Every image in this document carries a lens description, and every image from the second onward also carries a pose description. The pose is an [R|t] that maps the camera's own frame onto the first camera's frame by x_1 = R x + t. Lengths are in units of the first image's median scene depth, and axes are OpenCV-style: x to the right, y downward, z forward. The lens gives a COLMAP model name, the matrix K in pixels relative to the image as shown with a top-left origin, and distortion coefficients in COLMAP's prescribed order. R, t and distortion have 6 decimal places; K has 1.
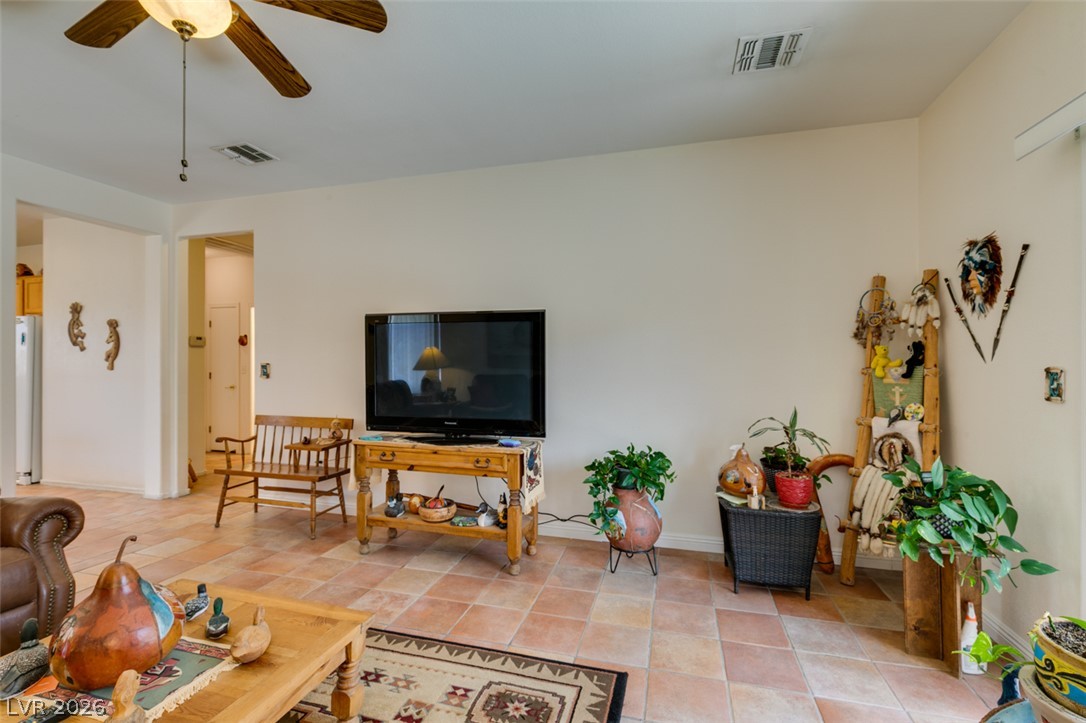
lens RADIAL K [[489.1, 0, 545.0], [0, 489.1, 358.9], [0, 0, 1]] dist [-0.000880, -0.001527]
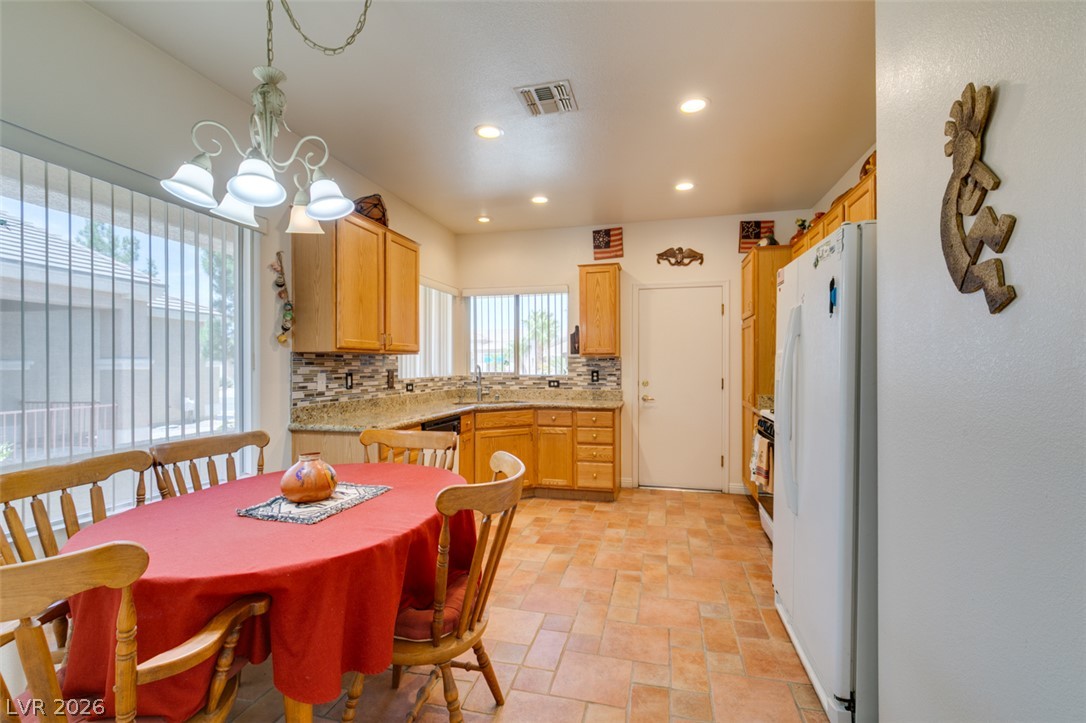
lens RADIAL K [[489.1, 0, 544.9], [0, 489.1, 363.2], [0, 0, 1]] dist [-0.000880, -0.001527]
pose [[0.037505, -0.003162, -0.999291, -1.202098], [0.006650, 0.999974, -0.002914, 0.006989], [0.999274, -0.006536, 0.037525, 1.282426]]
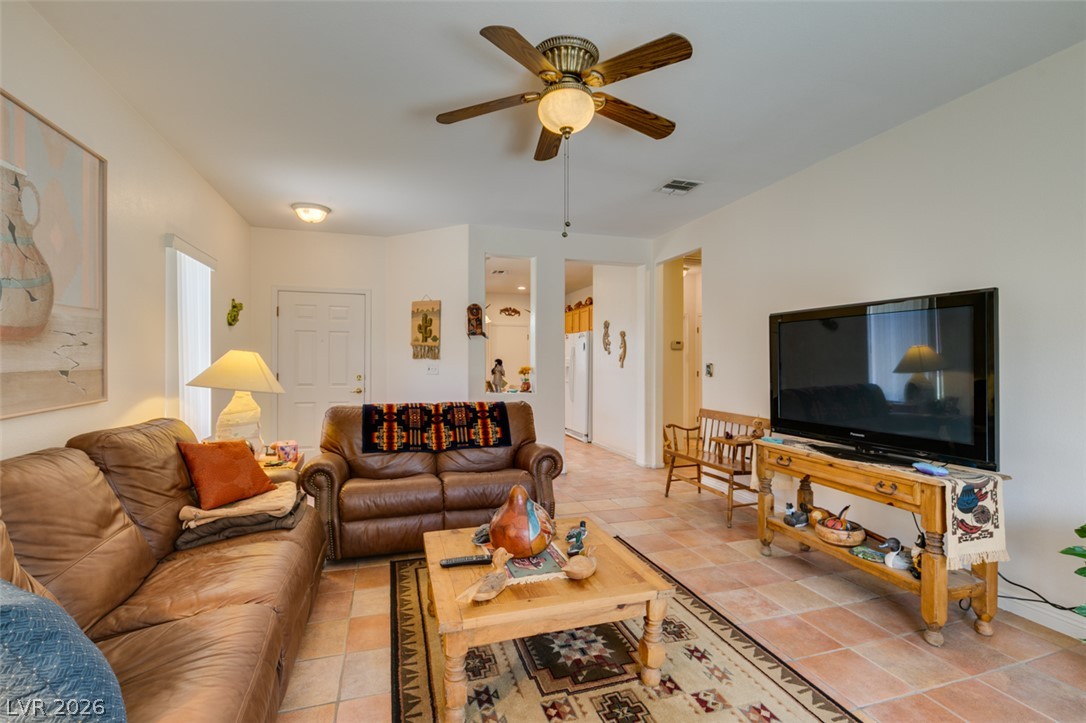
lens RADIAL K [[489.1, 0, 536.4], [0, 489.1, 361.0], [0, 0, 1]] dist [-0.000880, -0.001527]
pose [[0.542575, 0.000201, -0.840007, 0.220240], [0.002389, 0.999996, 0.001783, 0.000533], [0.840004, -0.002974, 0.542572, 0.071820]]
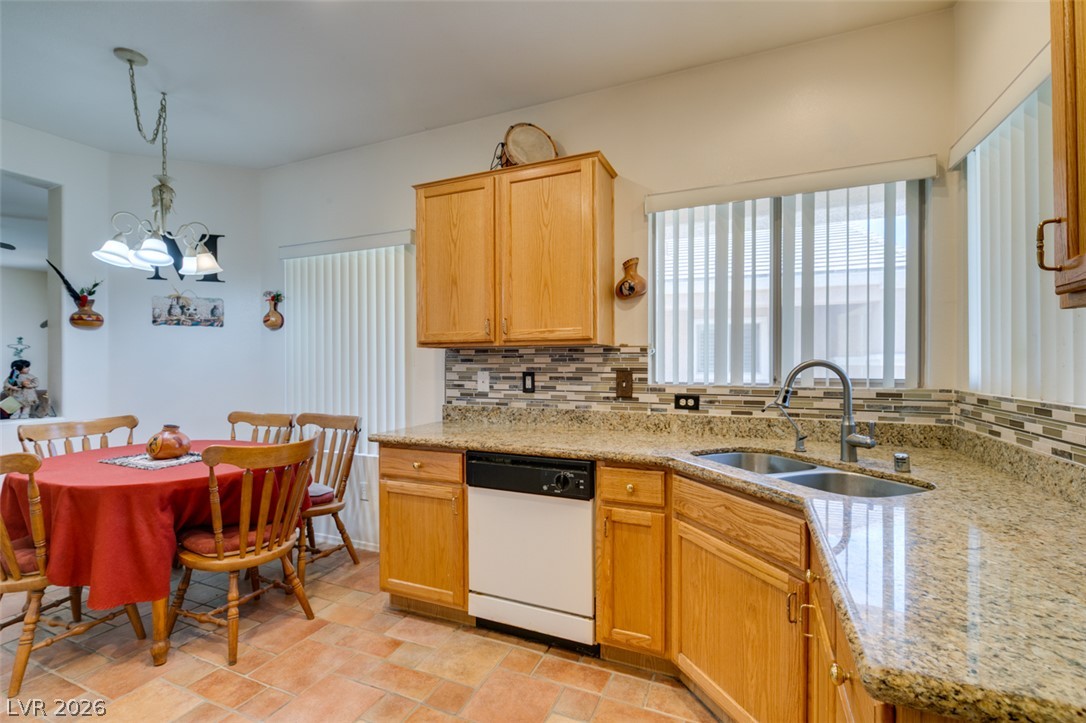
lens RADIAL K [[489.1, 0, 535.1], [0, 489.1, 363.7], [0, 0, 1]] dist [-0.000880, -0.001527]
pose [[-0.990119, 0.002749, 0.140204, -2.510695], [0.002339, 0.999992, -0.003094, 0.011132], [-0.140212, -0.002736, -0.990118, 1.748818]]
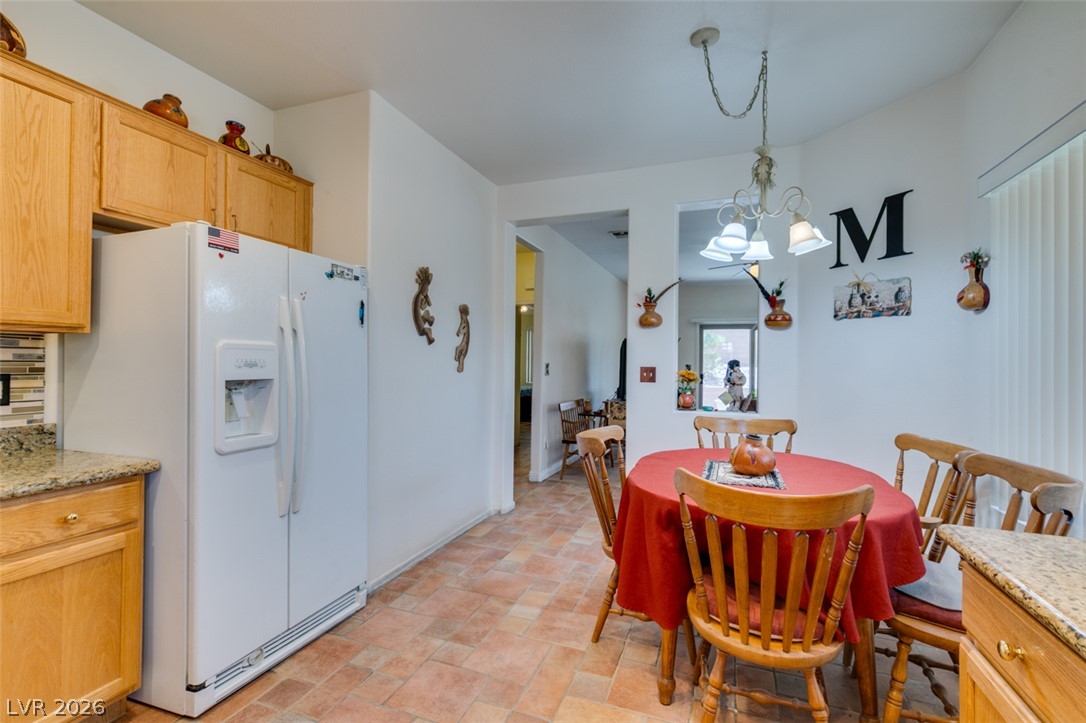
lens RADIAL K [[489.1, 0, 536.6], [0, 489.1, 359.6], [0, 0, 1]] dist [-0.000880, -0.001527]
pose [[0.088092, 0.004891, 0.996100, -2.514269], [-0.013901, 0.999897, -0.003681, 0.007462], [-0.996015, -0.013523, 0.088151, 1.273412]]
